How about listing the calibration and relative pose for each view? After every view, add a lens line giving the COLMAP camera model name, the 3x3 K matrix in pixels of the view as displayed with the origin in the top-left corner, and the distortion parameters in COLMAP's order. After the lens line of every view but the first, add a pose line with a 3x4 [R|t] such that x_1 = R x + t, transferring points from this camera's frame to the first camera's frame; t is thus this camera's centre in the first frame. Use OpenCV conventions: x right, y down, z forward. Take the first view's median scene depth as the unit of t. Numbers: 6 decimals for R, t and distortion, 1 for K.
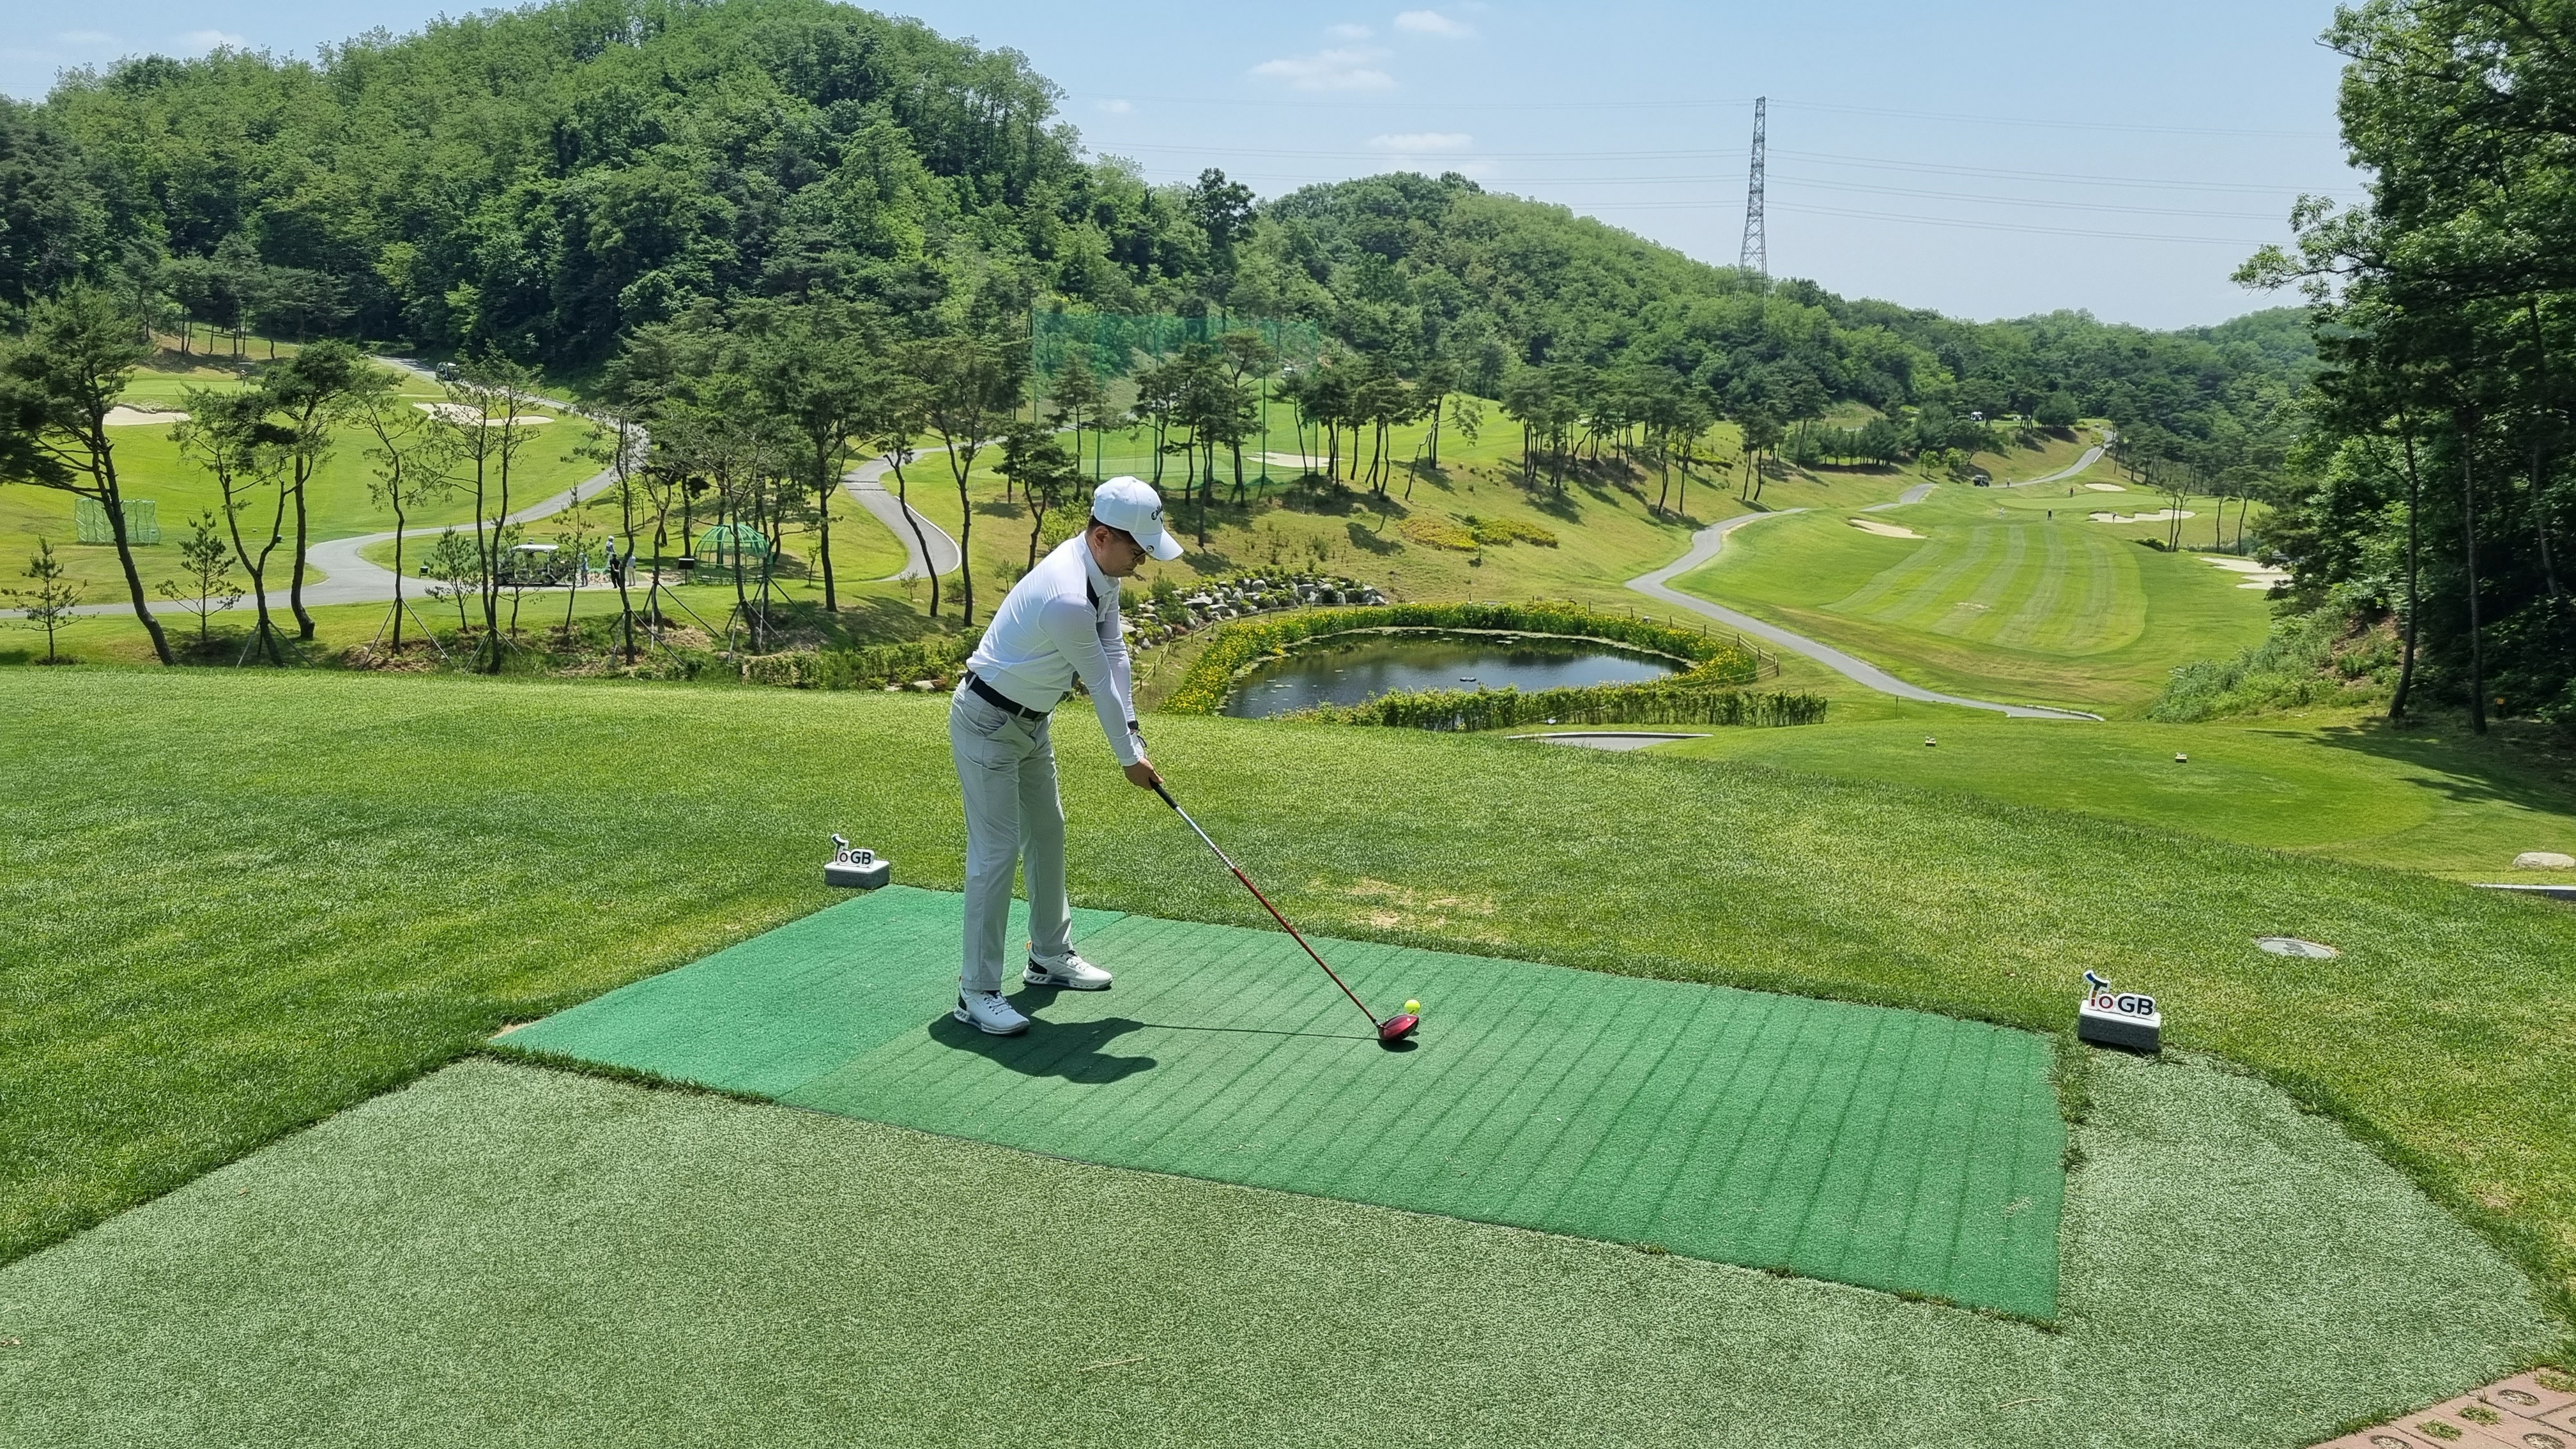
lens RADIAL K [[1973.9, 0, 1253.3], [0, 1973.9, 701.5], [0, 0, 1]] dist [0.050376, -0.025961]
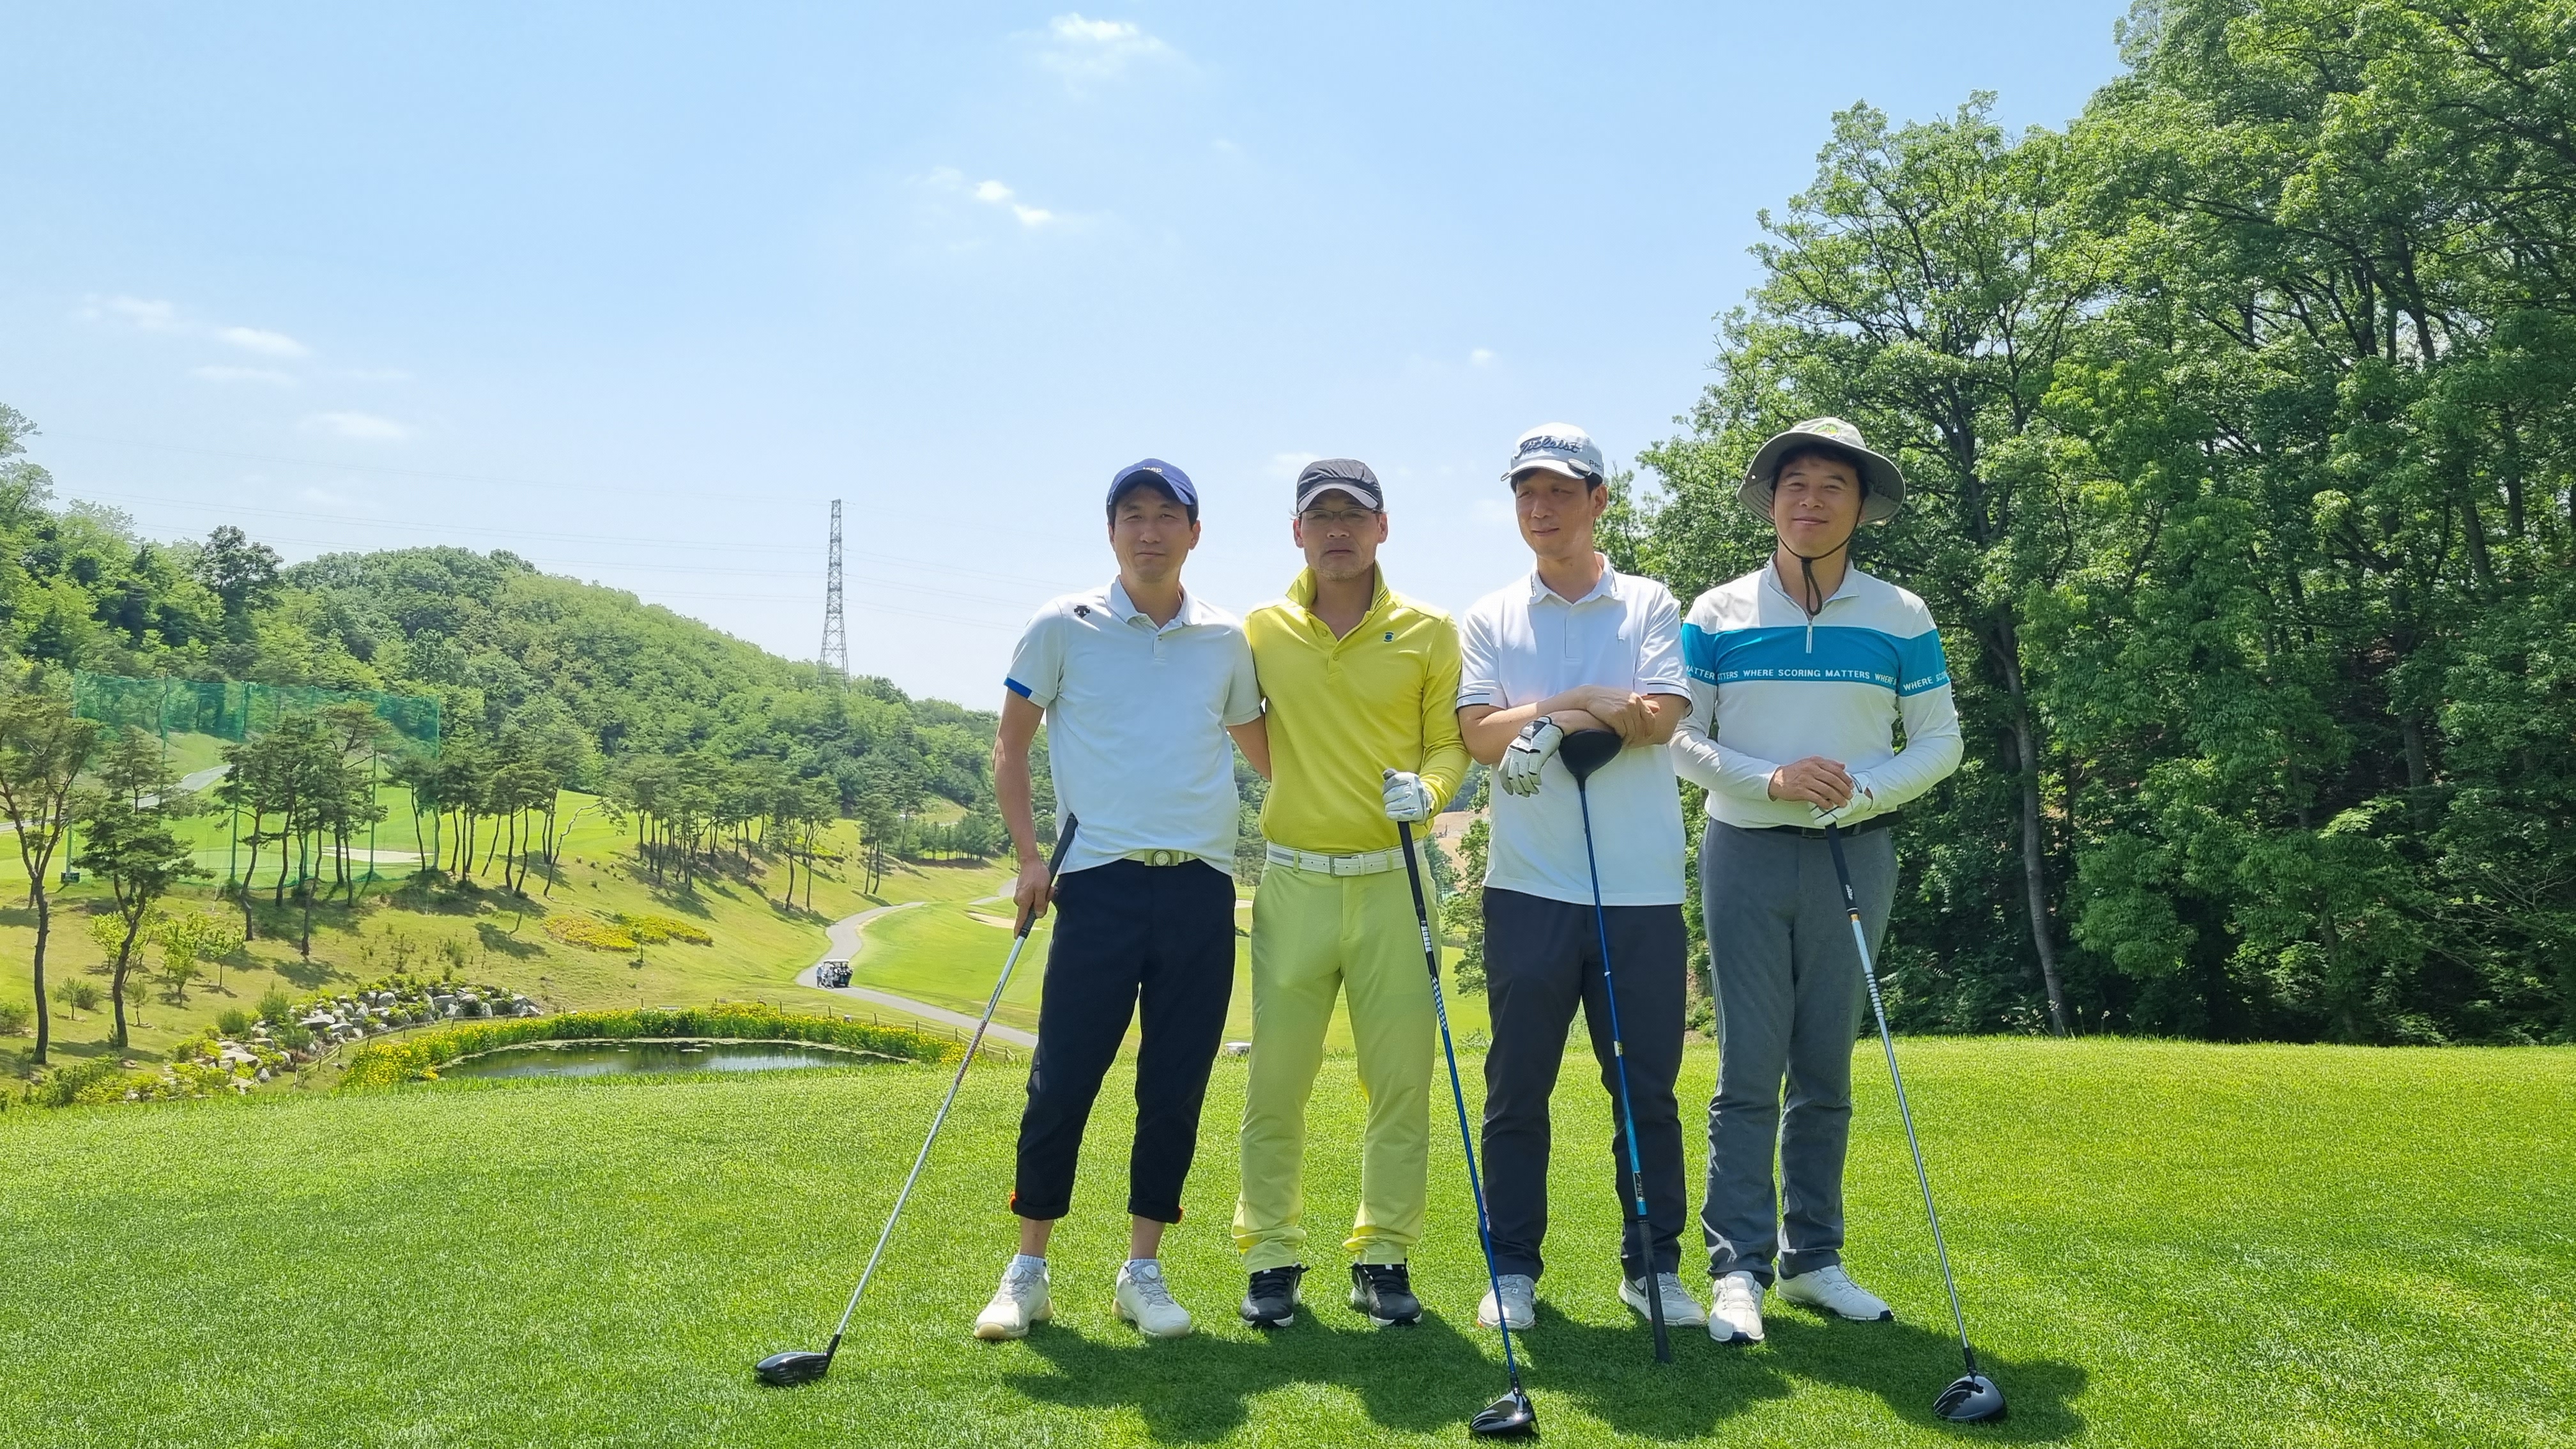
lens RADIAL K [[2042.3, 0, 1223.8], [0, 2042.3, 736.5], [0, 0, 1]] dist [0.077509, -0.041721]
pose [[0.890393, 0.020786, 0.454718, -0.053120], [0.062089, 0.984074, -0.166562, 0.000041], [-0.450938, 0.176538, 0.874922, 0.030591]]
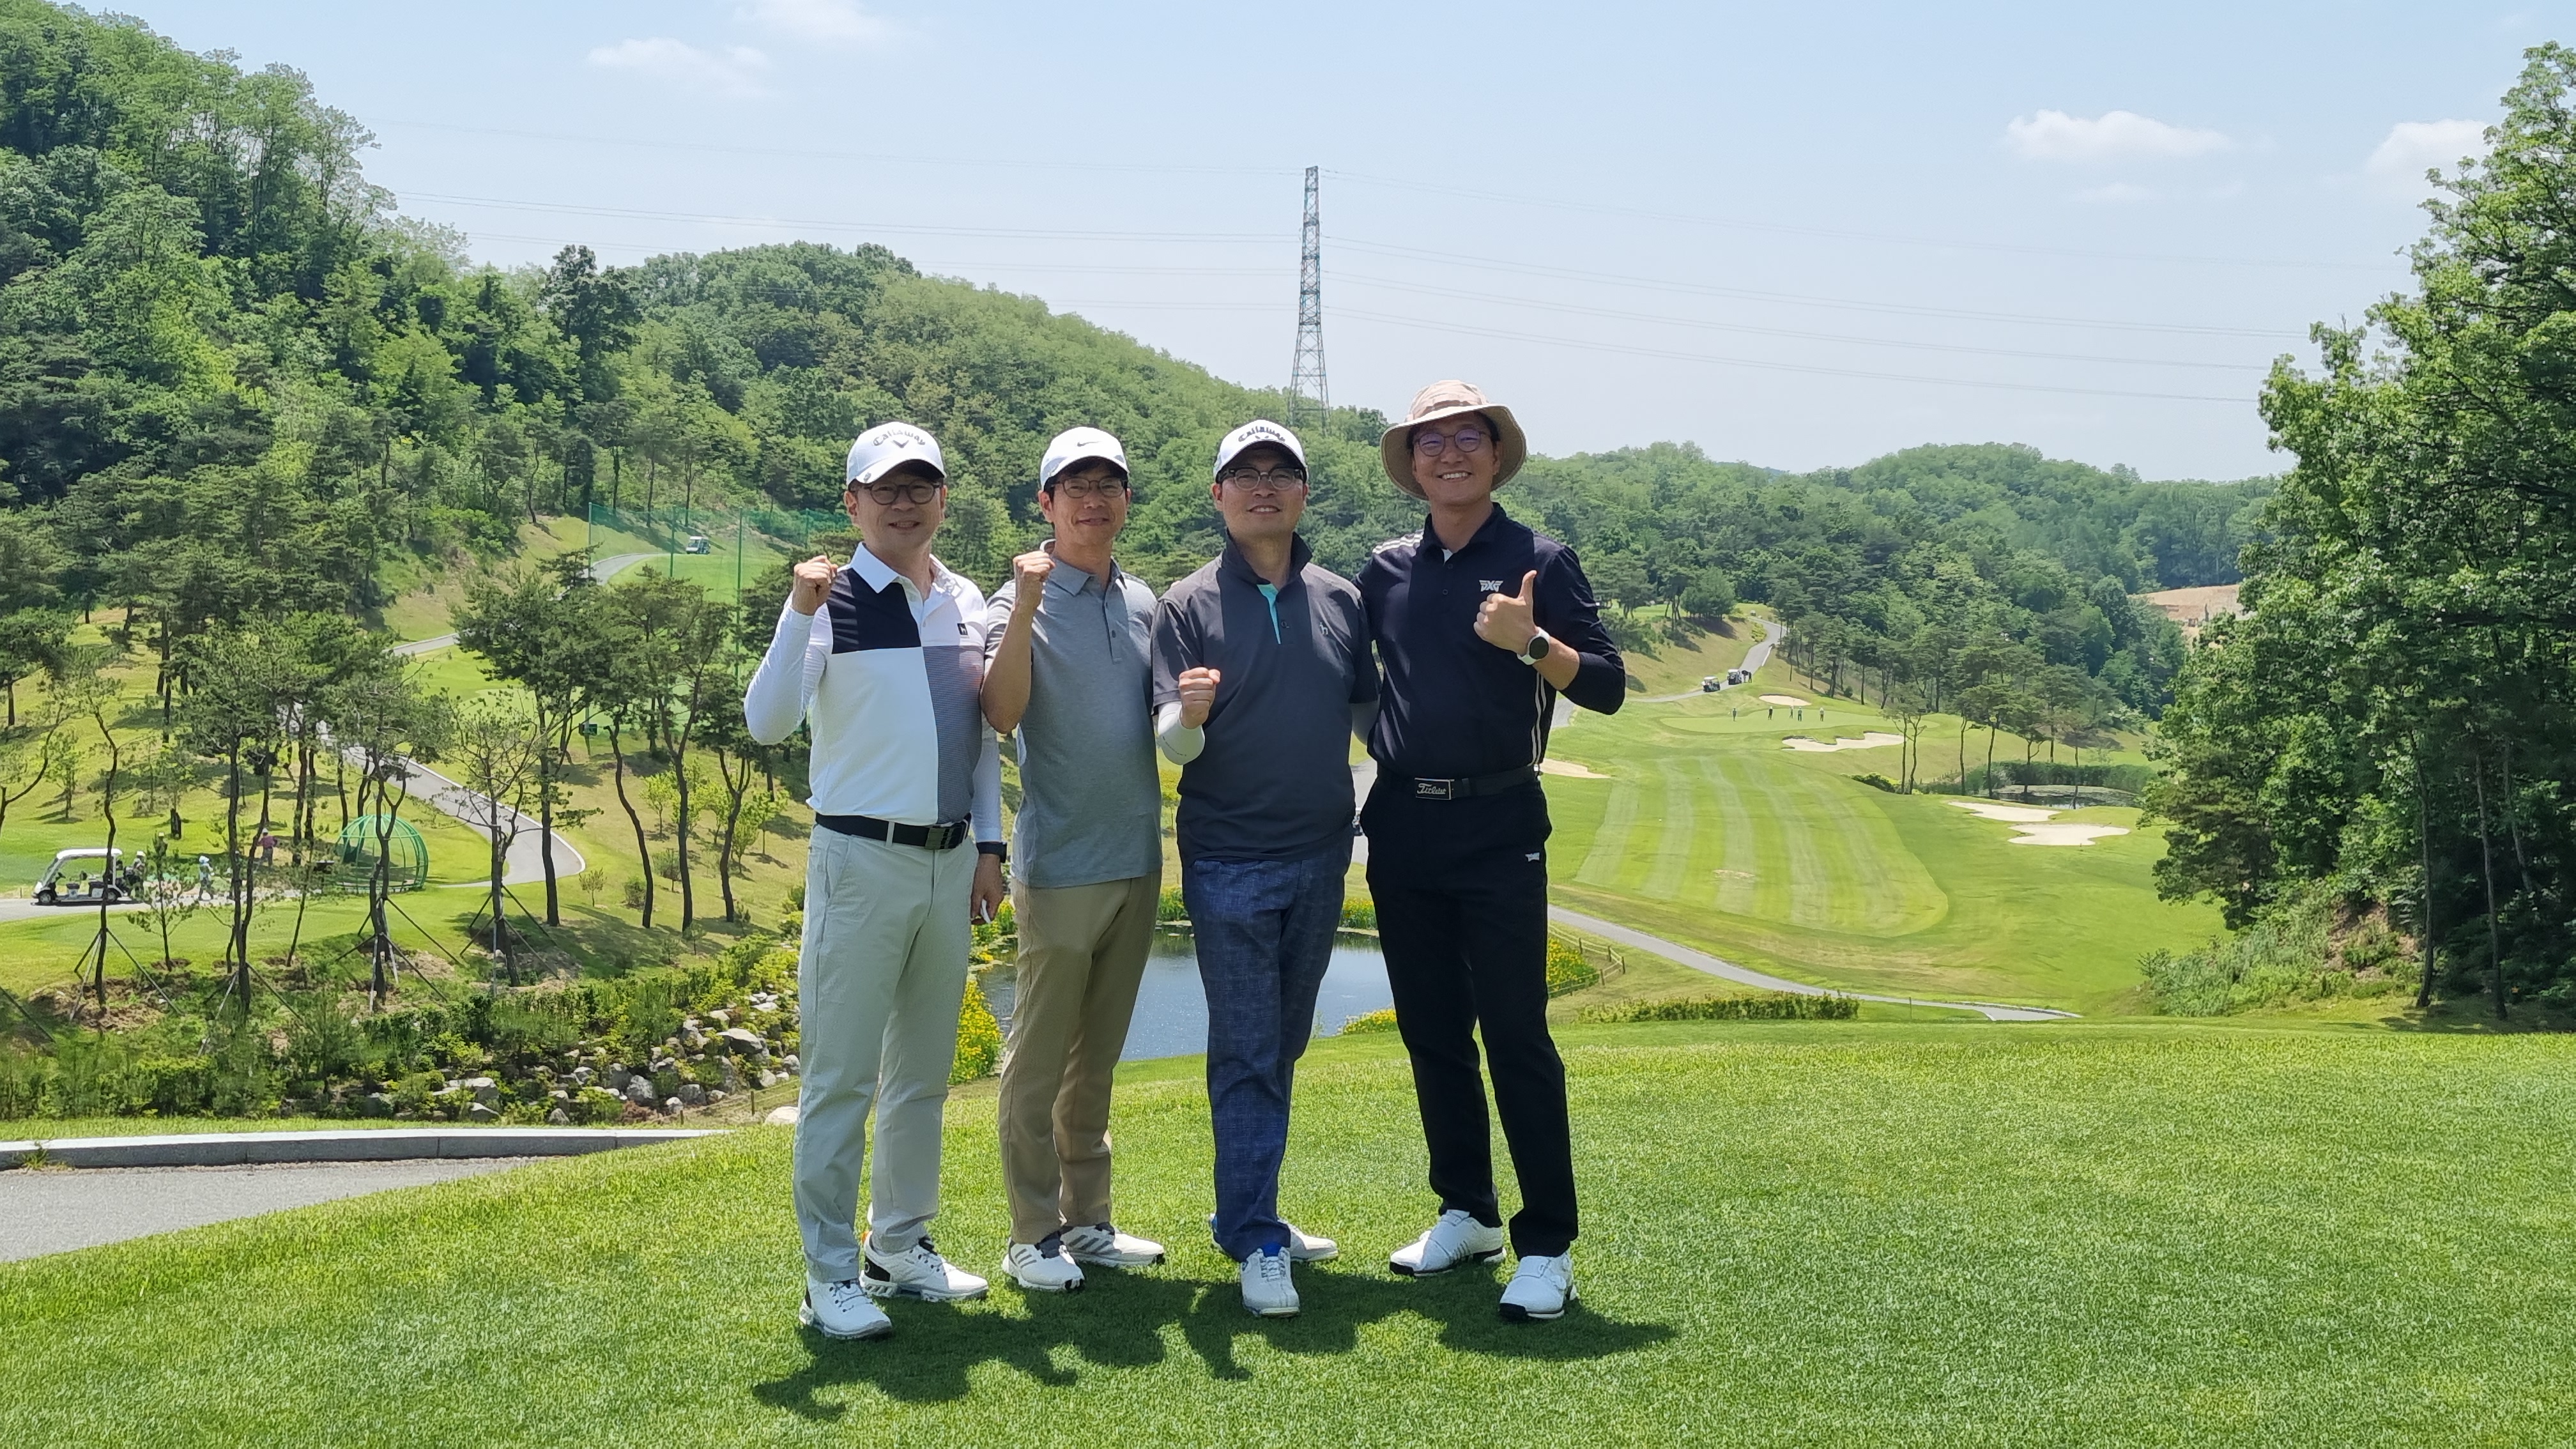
lens RADIAL K [[3261.0, 0, 1120.0], [0, 3261.0, 718.5], [0, 0, 1]] dist [0.030511, -0.025506]
pose [[0.968081, -0.007911, 0.250514, -0.150086], [0.030234, 0.995889, -0.085389, -0.004643], [-0.248809, 0.090238, 0.964340, -0.148862]]
